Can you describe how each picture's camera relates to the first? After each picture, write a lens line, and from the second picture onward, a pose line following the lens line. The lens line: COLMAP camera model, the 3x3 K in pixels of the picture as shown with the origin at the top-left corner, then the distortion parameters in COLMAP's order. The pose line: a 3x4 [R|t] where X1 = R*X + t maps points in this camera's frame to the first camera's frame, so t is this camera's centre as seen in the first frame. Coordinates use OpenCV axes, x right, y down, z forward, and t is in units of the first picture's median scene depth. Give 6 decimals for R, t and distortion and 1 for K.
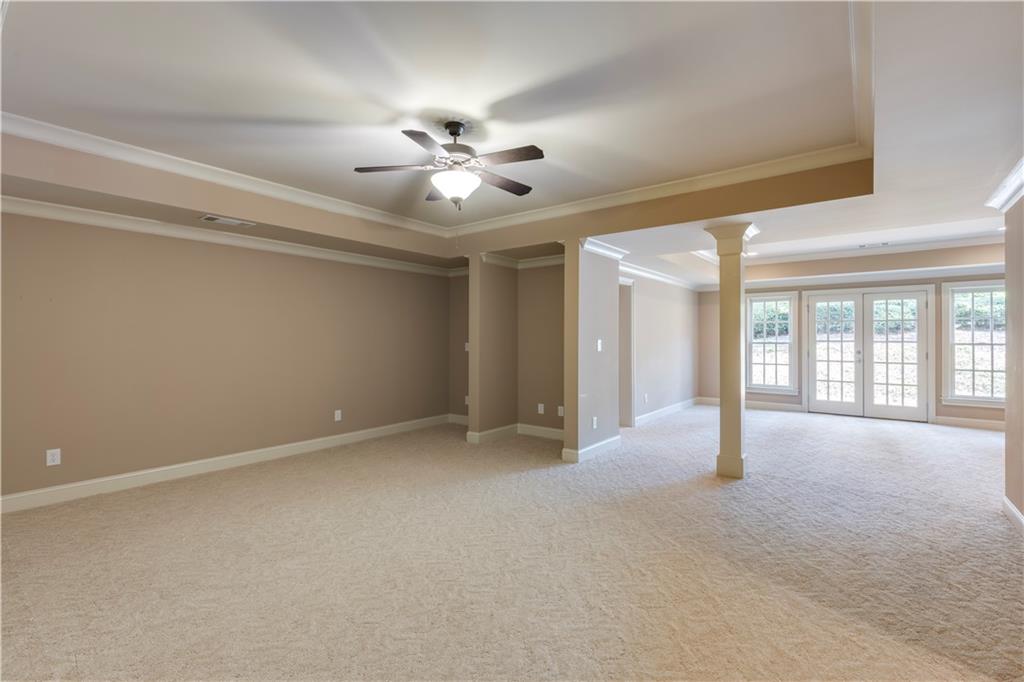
lens RADIAL K [[457.0, 0, 517.5], [0, 457.0, 340.3], [0, 0, 1]] dist [0.004062, 0.000227]
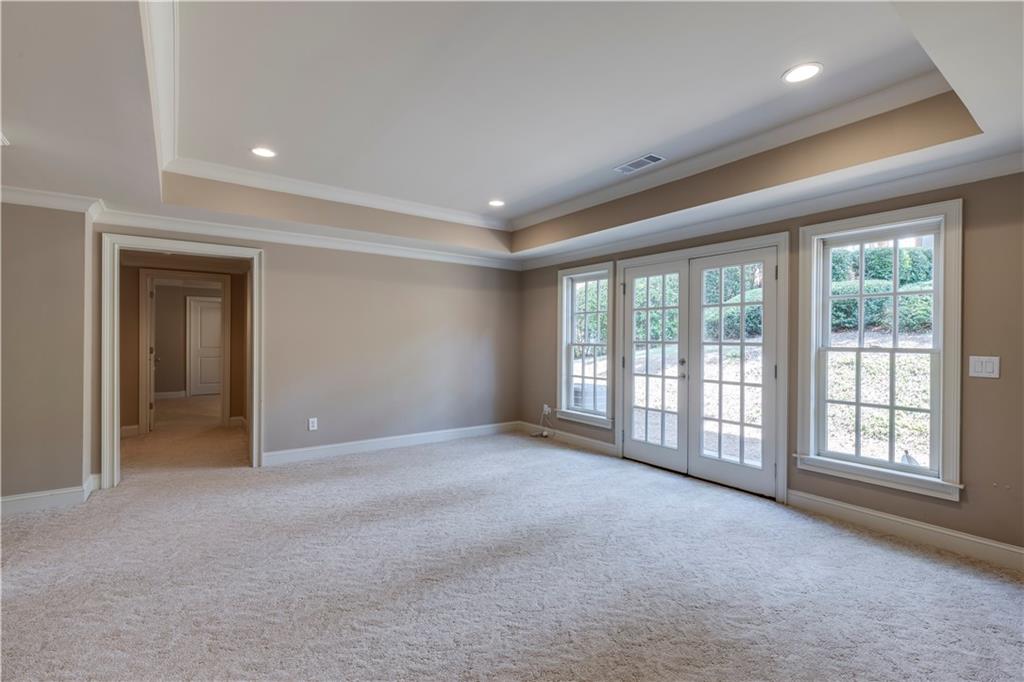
lens RADIAL K [[457.0, 0, 509.0], [0, 457.0, 339.3], [0, 0, 1]] dist [0.004062, 0.000227]
pose [[0.959022, 0.002035, -0.283326, 0.699684], [-0.002308, 0.999997, -0.000628, -0.000834], [0.283324, 0.001256, 0.959023, 0.390192]]
